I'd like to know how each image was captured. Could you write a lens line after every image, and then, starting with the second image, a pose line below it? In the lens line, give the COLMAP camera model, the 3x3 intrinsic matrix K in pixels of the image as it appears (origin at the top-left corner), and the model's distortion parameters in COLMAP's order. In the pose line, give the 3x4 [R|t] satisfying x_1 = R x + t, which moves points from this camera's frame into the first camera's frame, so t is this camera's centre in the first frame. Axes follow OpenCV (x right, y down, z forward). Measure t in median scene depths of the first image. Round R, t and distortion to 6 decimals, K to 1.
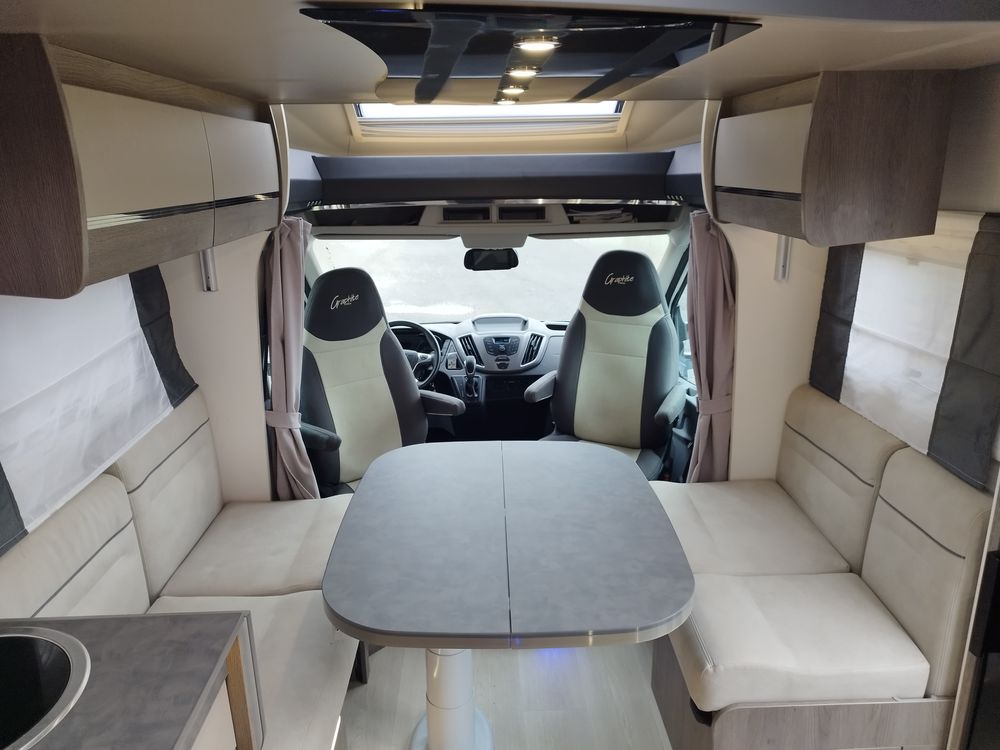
lens RADIAL K [[713.6, 0, 498.0], [0, 713.6, 375.5], [0, 0, 1]] dist [0.001289, -0.039678]
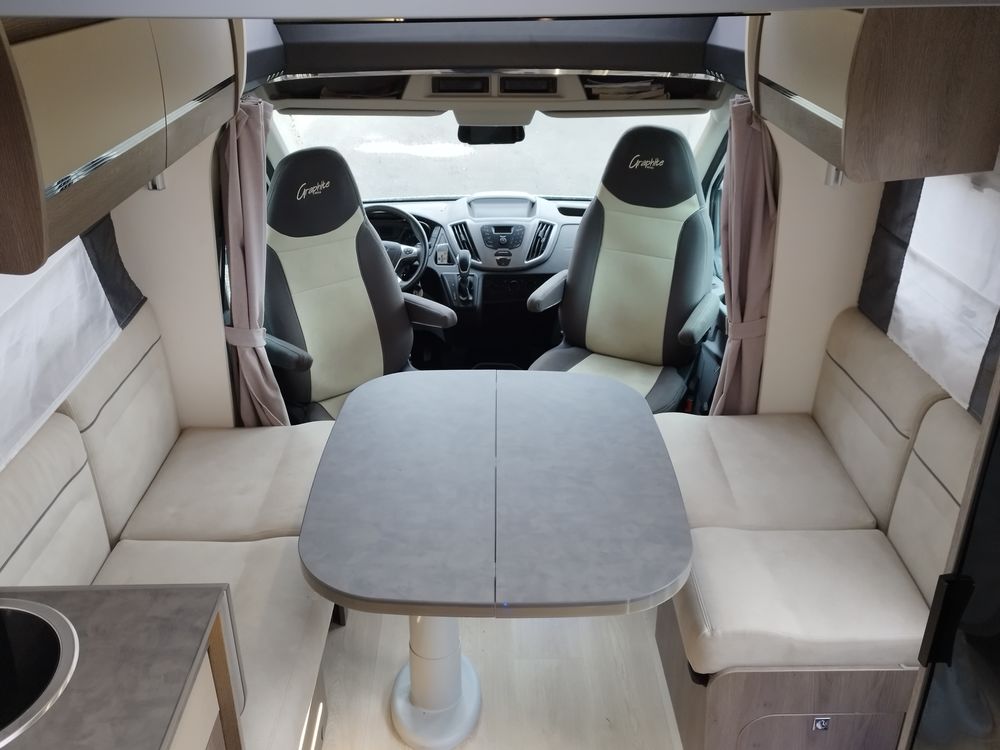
lens RADIAL K [[911.0, 0, 500.0], [0, 911.0, 375.0], [0, 0, 1]] dist [0.010905, -0.093539]
pose [[0.999788, 0.020013, -0.004741, 0.014206], [-0.018892, 0.984767, 0.172848, -0.091365], [0.008128, -0.172722, 0.984937, -0.097056]]
